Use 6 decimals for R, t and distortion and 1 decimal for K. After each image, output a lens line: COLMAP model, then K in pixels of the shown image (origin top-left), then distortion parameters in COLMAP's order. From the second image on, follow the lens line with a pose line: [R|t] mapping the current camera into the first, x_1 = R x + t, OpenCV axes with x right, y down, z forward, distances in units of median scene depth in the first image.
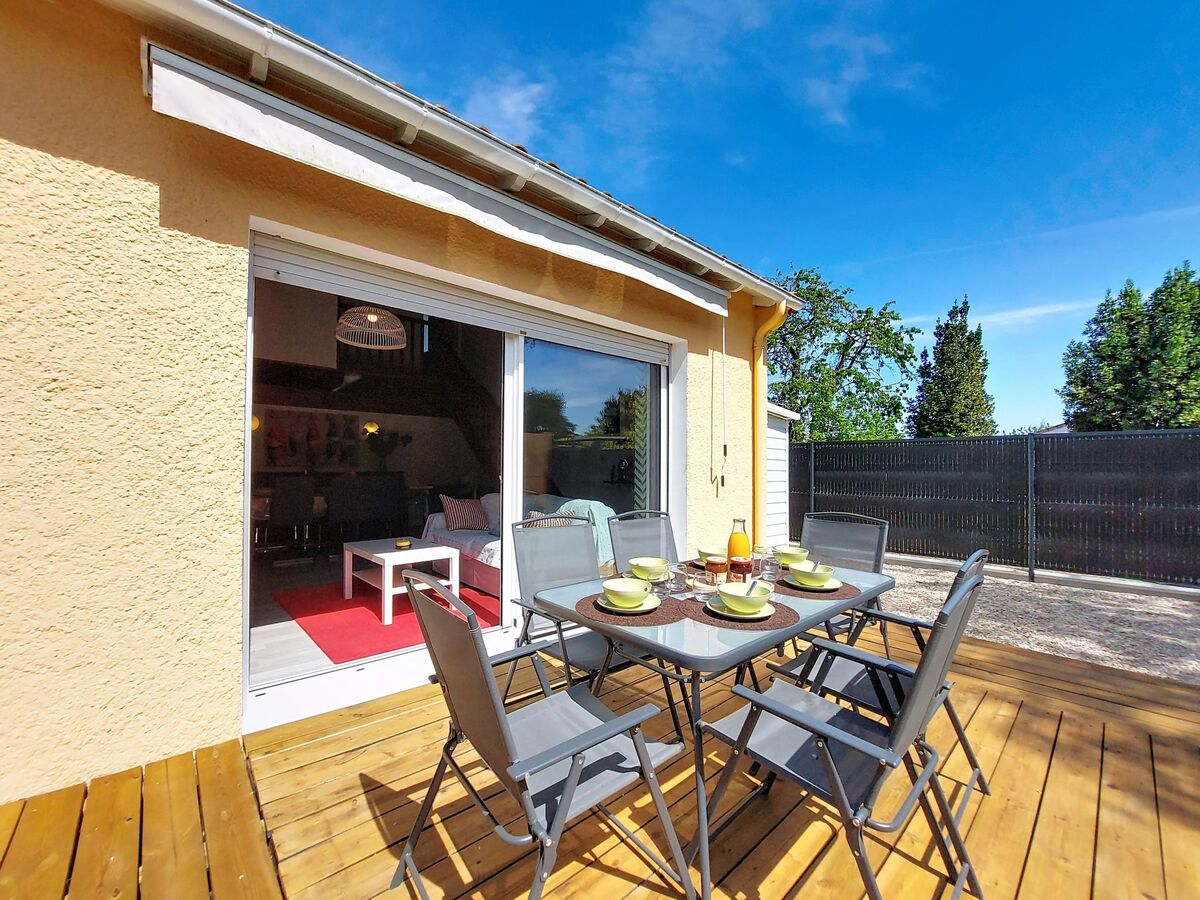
lens RADIAL K [[481.3, 0, 593.5], [0, 481.3, 465.9], [0, 0, 1]] dist [-0.017847, -0.000415]
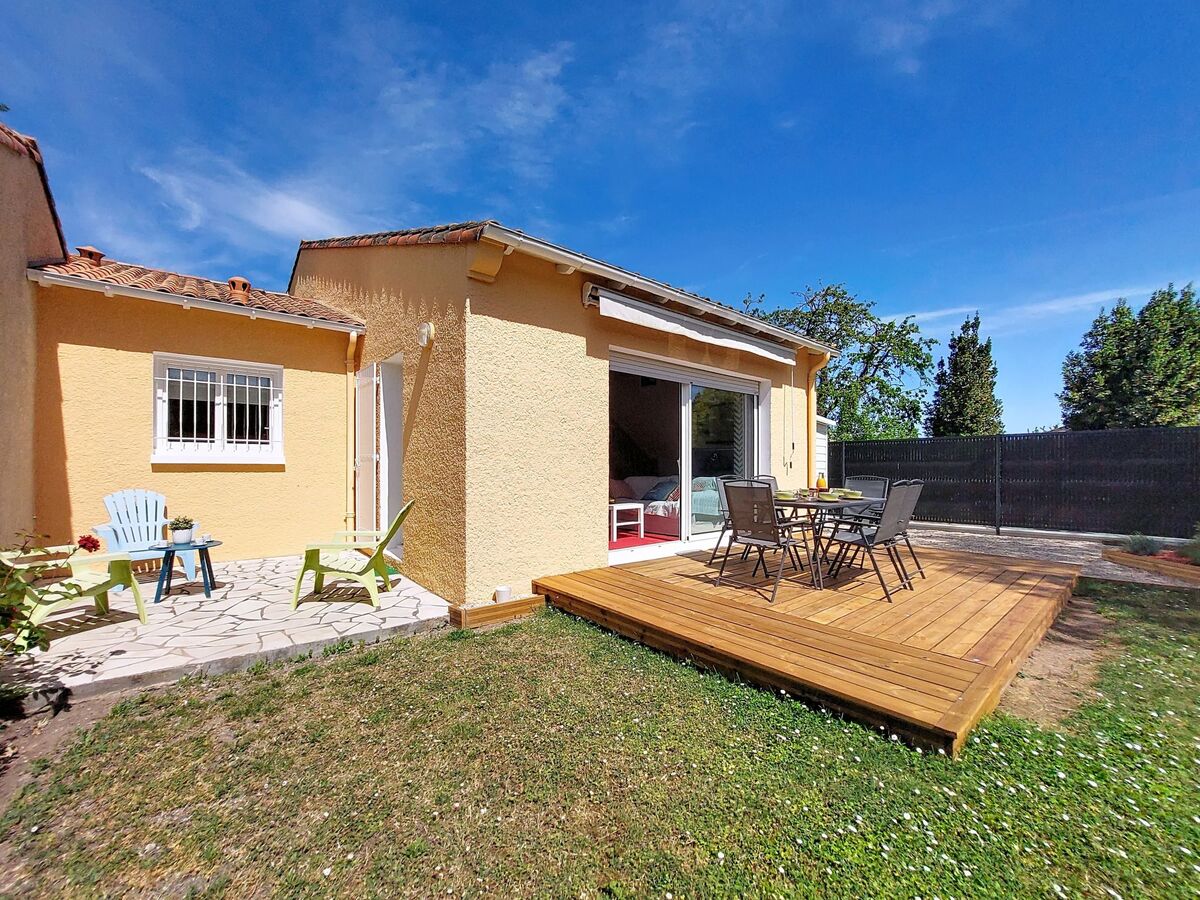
lens RADIAL K [[475.3, 0, 599.9], [0, 475.3, 472.6], [0, 0, 1]] dist [-0.015096, 0.000239]
pose [[0.999385, -0.004878, -0.034722, -0.096833], [0.005269, 0.999924, 0.011164, 0.010432], [0.034665, -0.011340, 0.999335, -0.187968]]
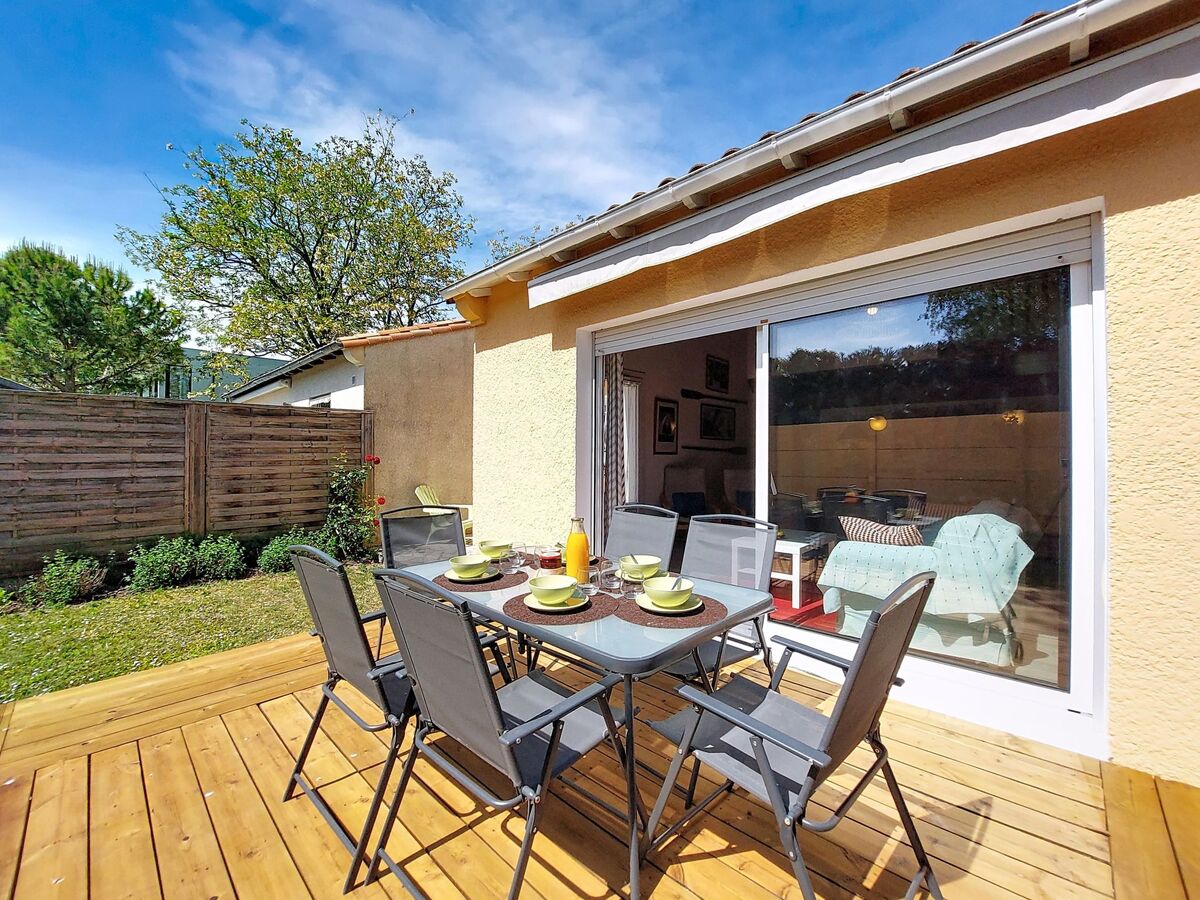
lens RADIAL K [[494.3, 0, 600.0], [0, 494.3, 450.0], [0, 0, 1]] dist [-0.019294, -0.000207]
pose [[0.100561, -0.057543, -0.993266, 0.174121], [-0.024585, 0.997878, -0.060299, 0.010737], [0.994627, 0.030484, 0.098932, 0.129801]]
